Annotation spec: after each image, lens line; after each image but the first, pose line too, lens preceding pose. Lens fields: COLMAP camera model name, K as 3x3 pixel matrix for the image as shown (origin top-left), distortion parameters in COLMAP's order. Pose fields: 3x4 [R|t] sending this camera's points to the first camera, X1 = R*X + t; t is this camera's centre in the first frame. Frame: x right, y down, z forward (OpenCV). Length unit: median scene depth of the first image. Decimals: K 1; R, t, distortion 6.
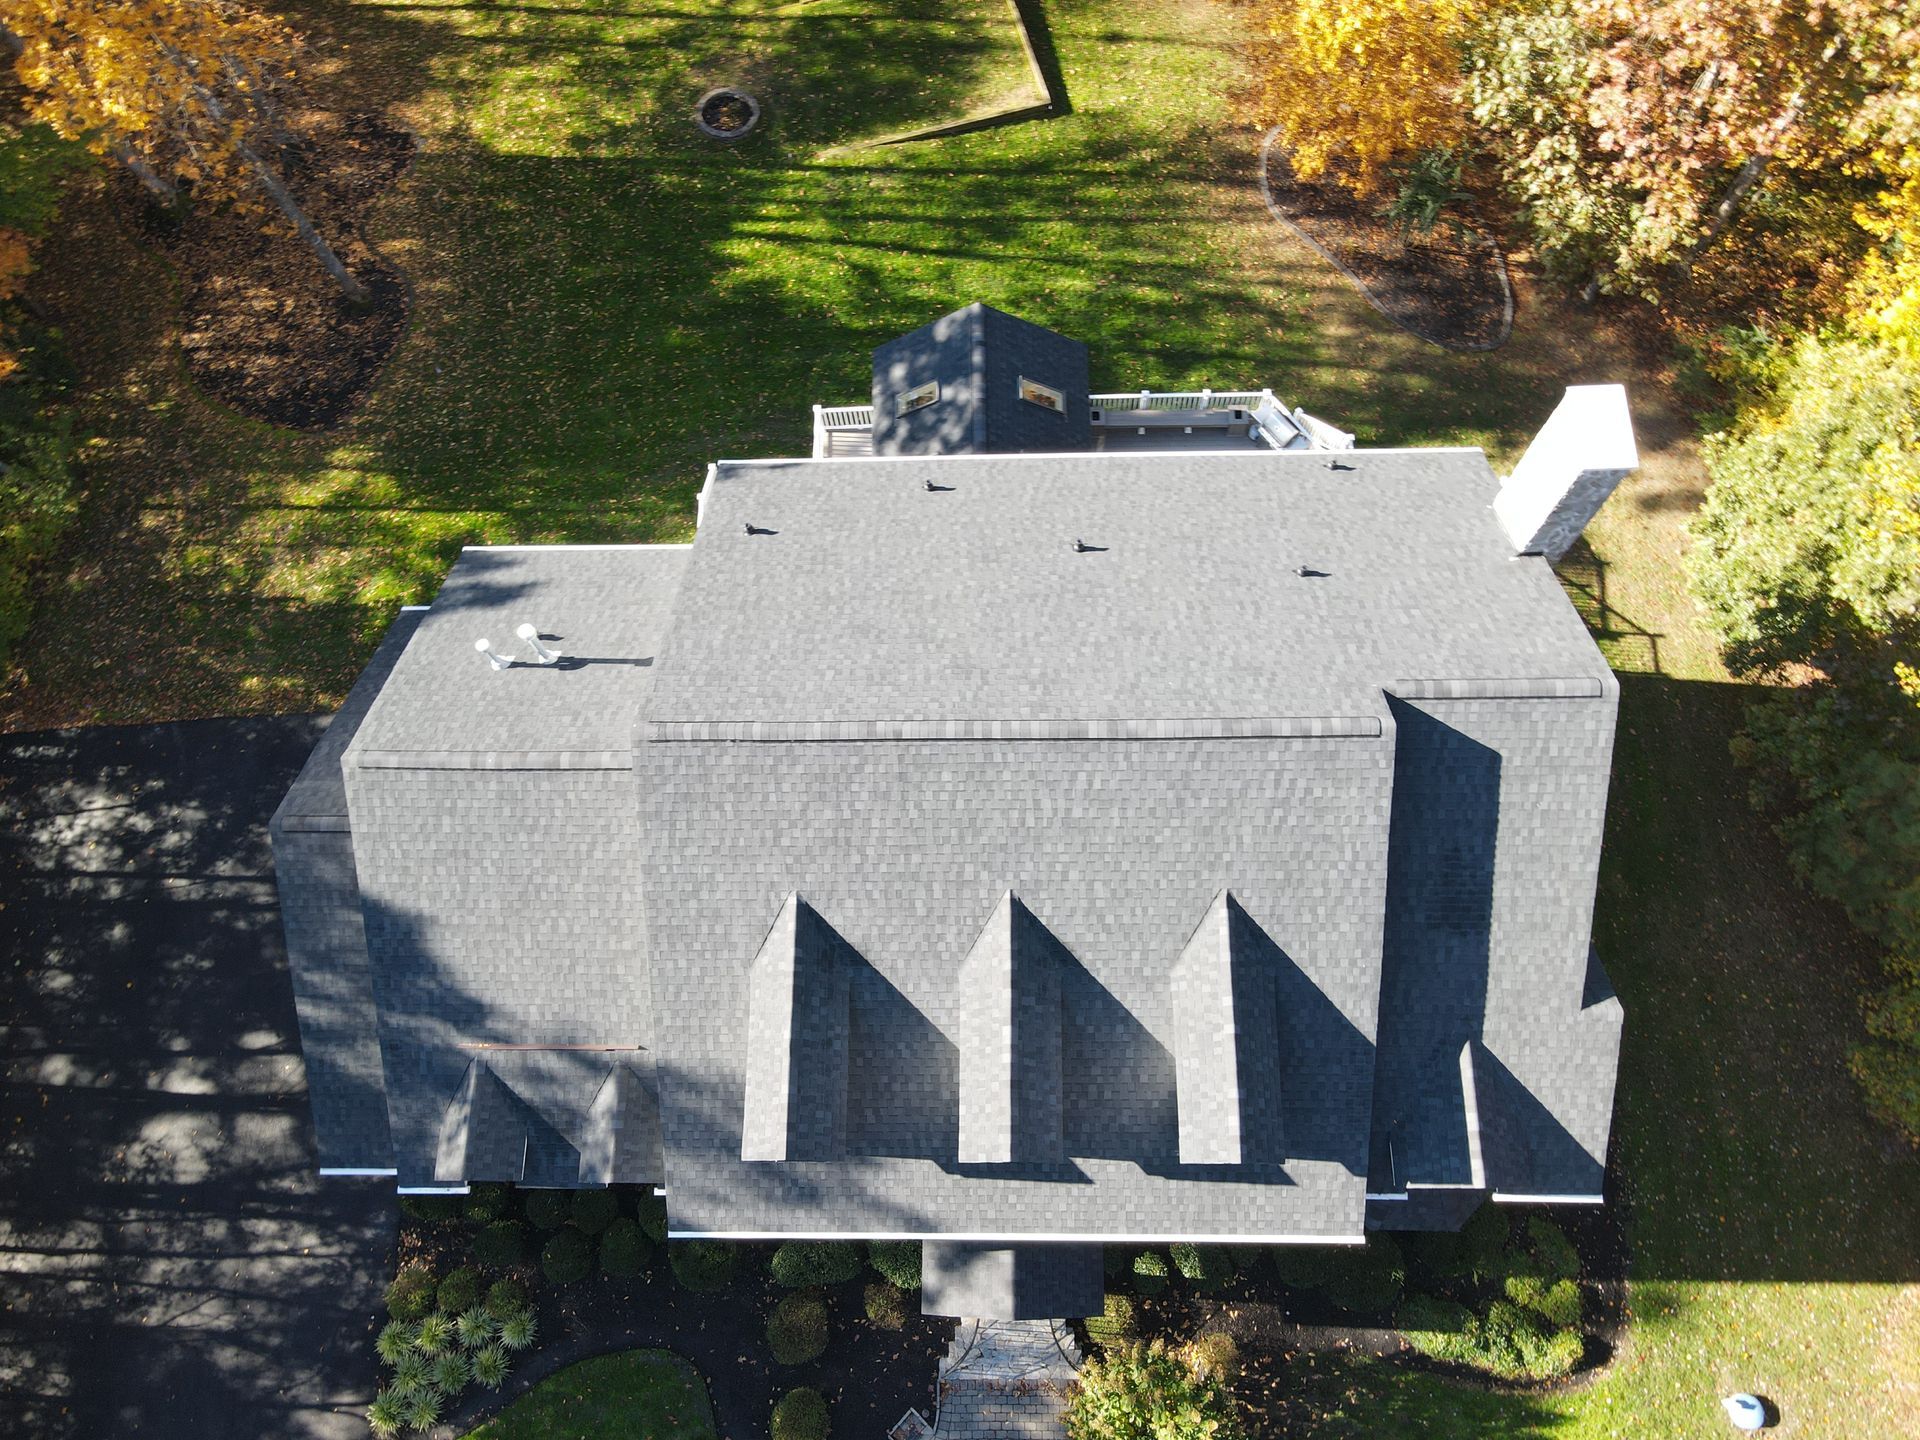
lens RADIAL K [[1410.8, 0, 960.6], [0, 1410.8, 725.3], [0, 0, 1]] dist [0.005204, 0.013063]
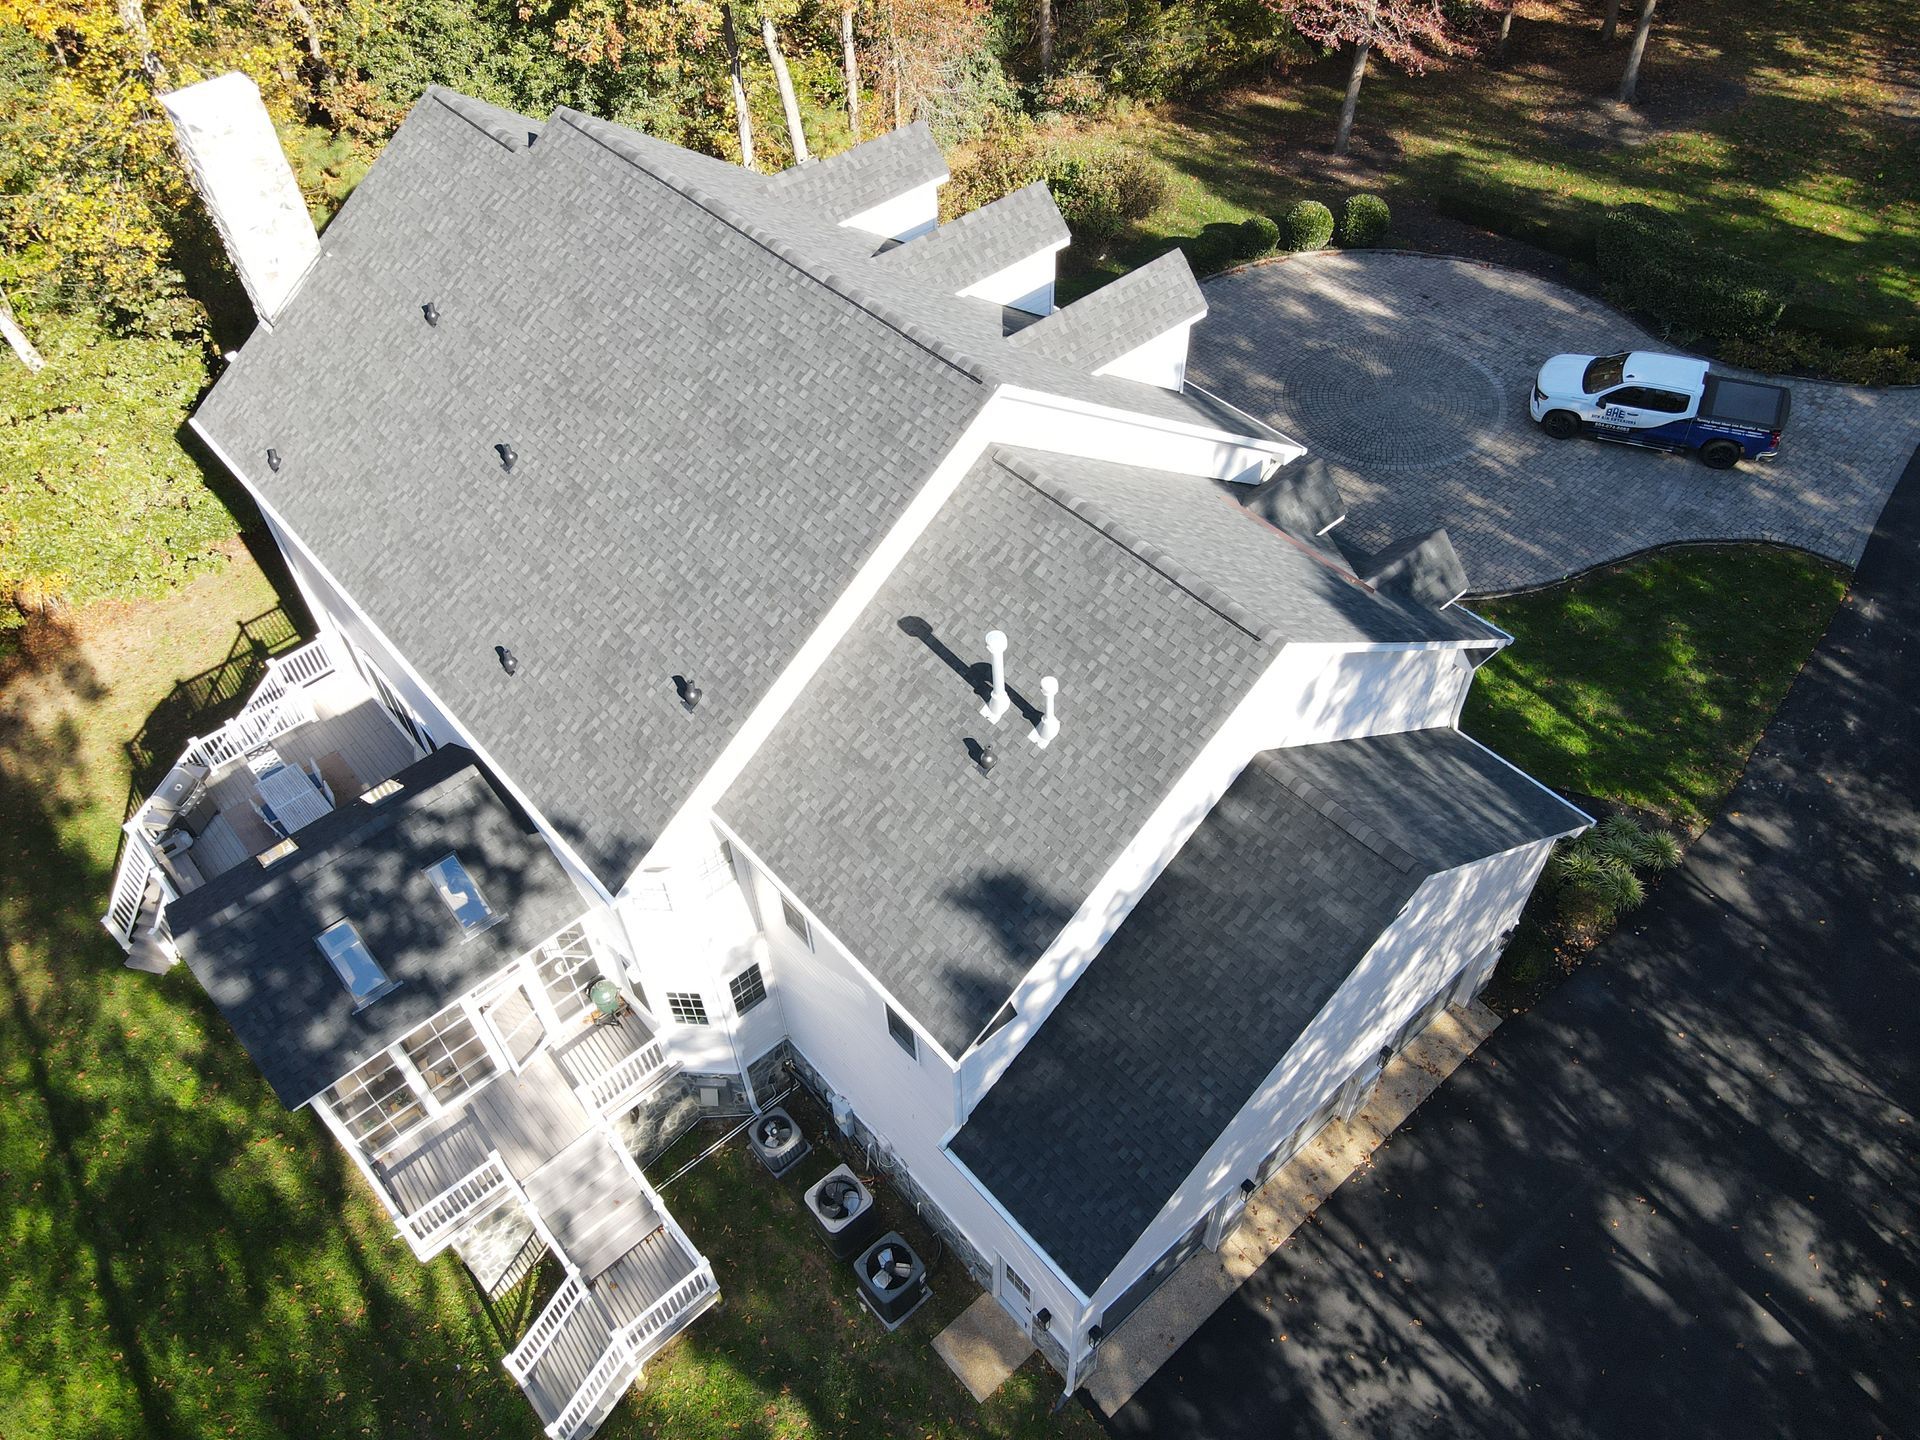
lens RADIAL K [[1410.8, 0, 953.8], [0, 1410.8, 719.3], [0, 0, 1]] dist [0.005204, 0.013063]
pose [[-0.657814, -0.515893, 0.548758, -0.725091], [0.730312, -0.258716, 0.632227, -0.565427], [-0.184189, 0.816652, 0.546950, 0.631013]]
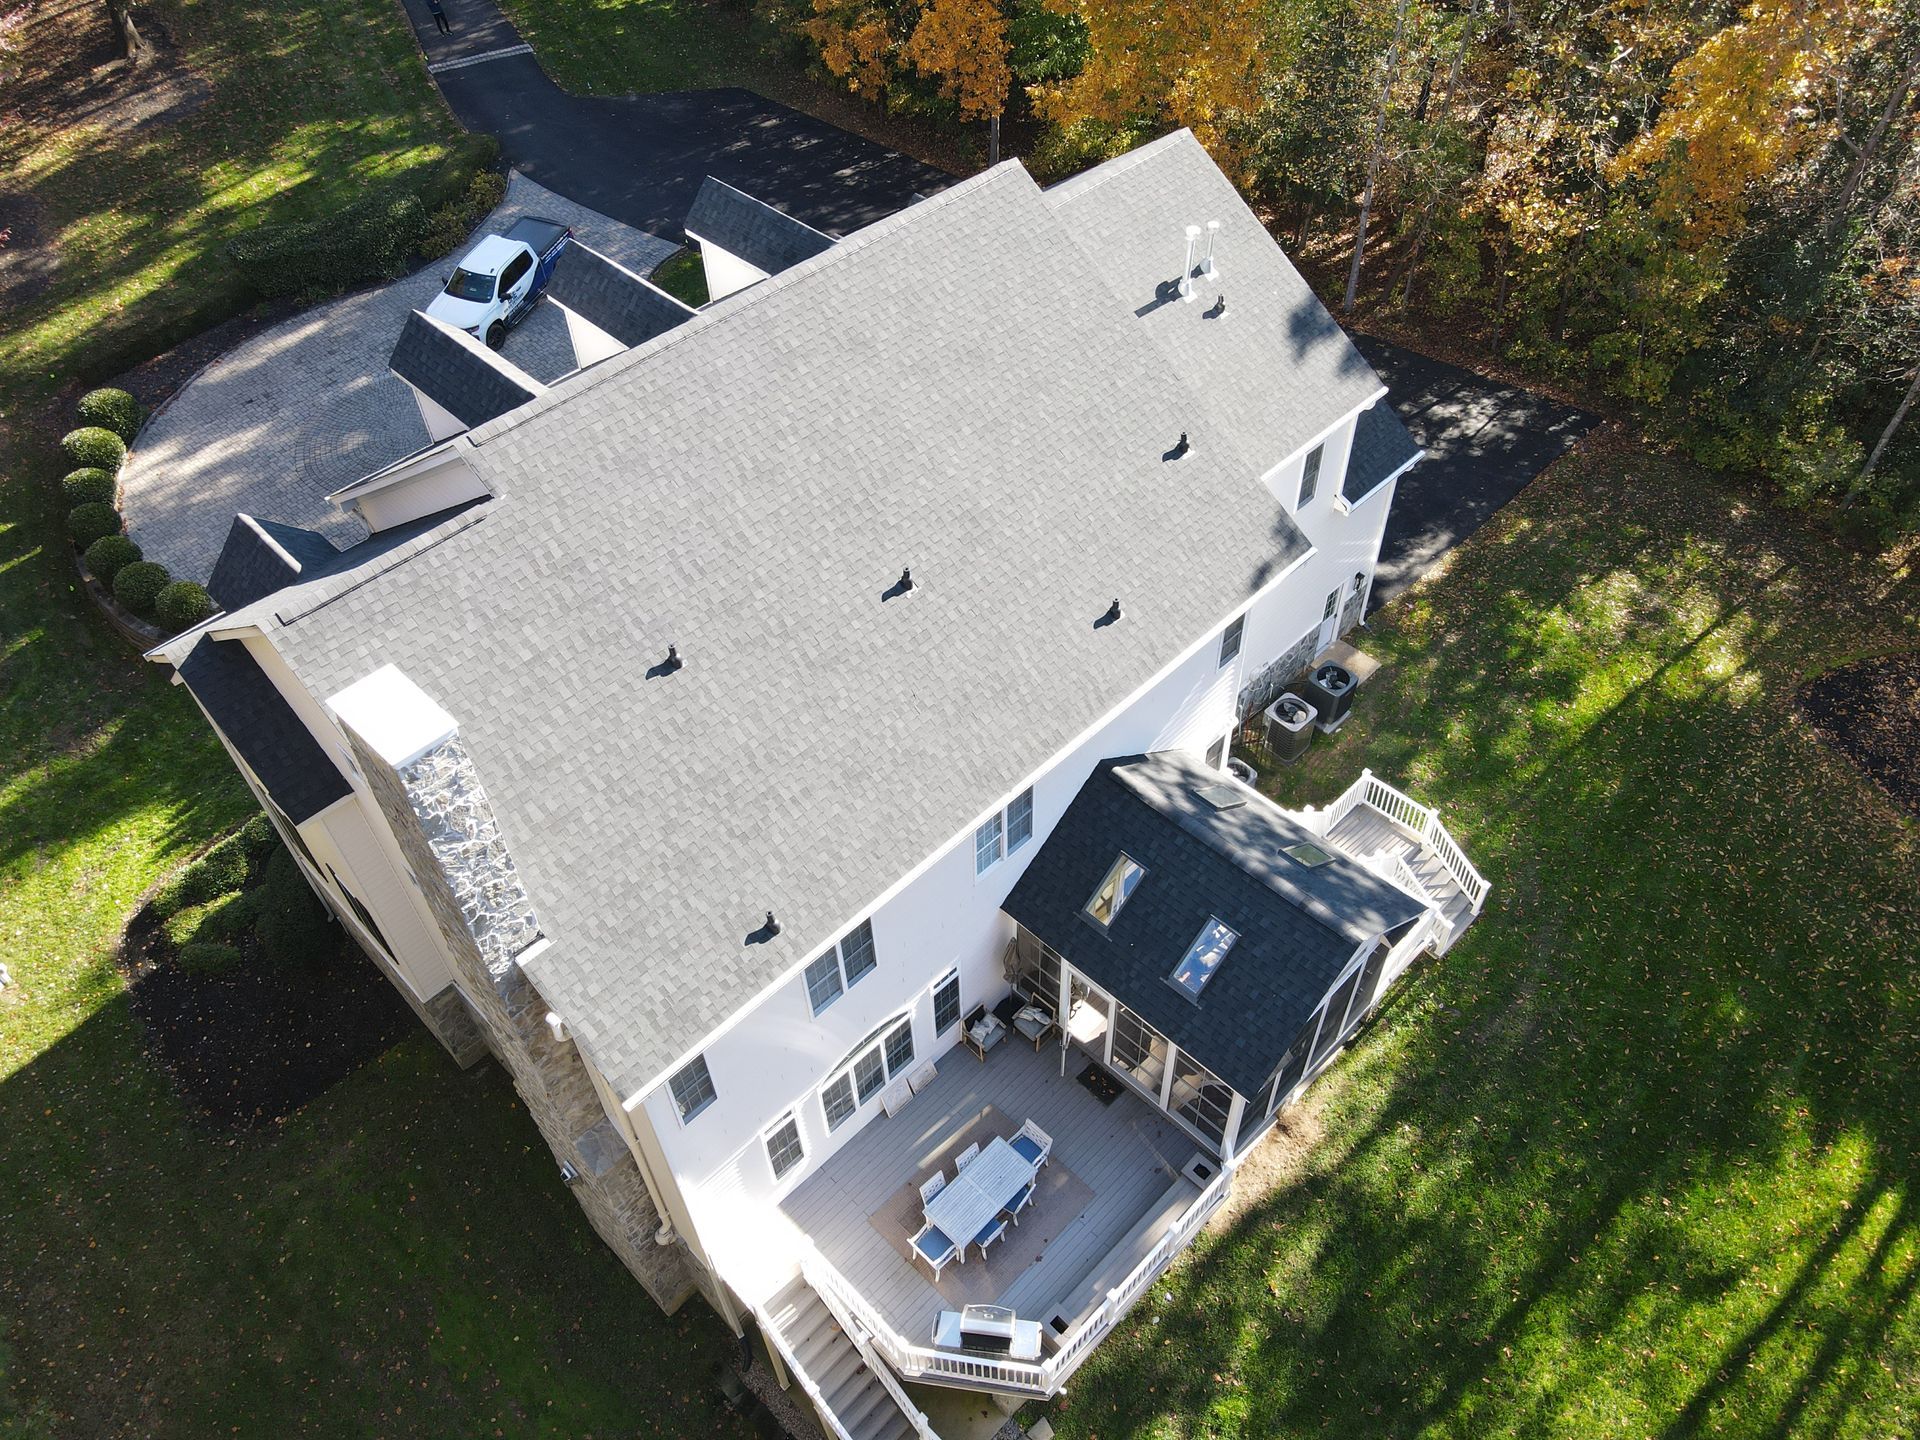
lens RADIAL K [[1410.8, 0, 951.6], [0, 1410.8, 718.1], [0, 0, 1]] dist [0.005204, 0.013063]
pose [[-0.704958, 0.562973, -0.431388, 0.518407], [-0.650080, -0.269677, 0.710401, -0.834541], [0.283601, 0.781240, 0.556089, 0.629044]]
